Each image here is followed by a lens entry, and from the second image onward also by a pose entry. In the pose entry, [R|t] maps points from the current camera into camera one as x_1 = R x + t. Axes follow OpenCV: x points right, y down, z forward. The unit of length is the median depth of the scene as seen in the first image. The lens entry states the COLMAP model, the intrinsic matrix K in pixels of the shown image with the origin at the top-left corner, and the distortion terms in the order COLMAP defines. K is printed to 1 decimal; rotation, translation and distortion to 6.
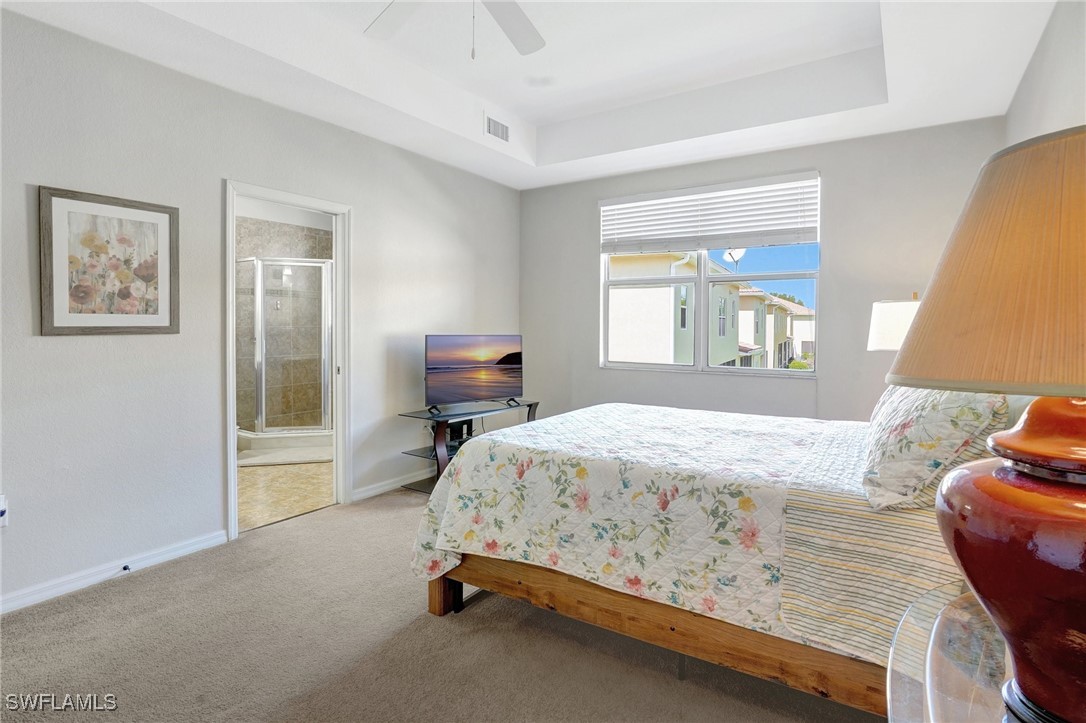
lens RADIAL K [[540.7, 0, 516.6], [0, 540.7, 336.8], [0, 0, 1]] dist [-0.005701, 0.005456]
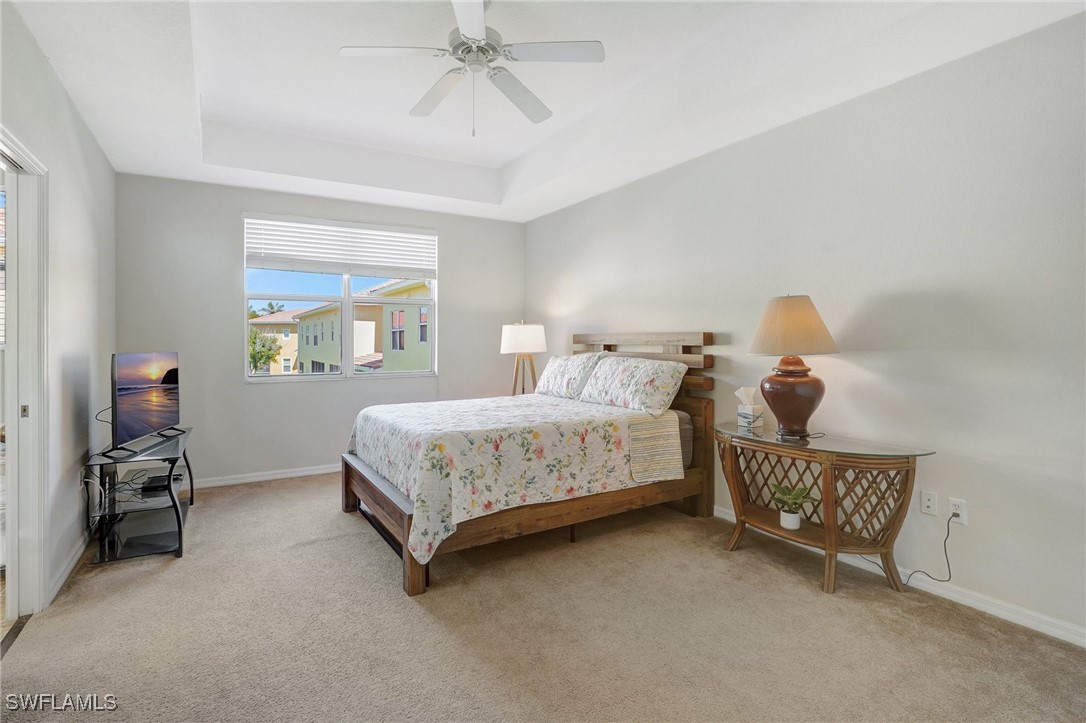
lens RADIAL K [[540.7, 0, 495.6], [0, 540.7, 338.9], [0, 0, 1]] dist [-0.005701, 0.005456]
pose [[0.471345, -0.007194, 0.881919, -1.317105], [0.022496, 0.999739, -0.003868, -0.020345], [-0.881662, 0.021663, 0.471384, 0.376823]]
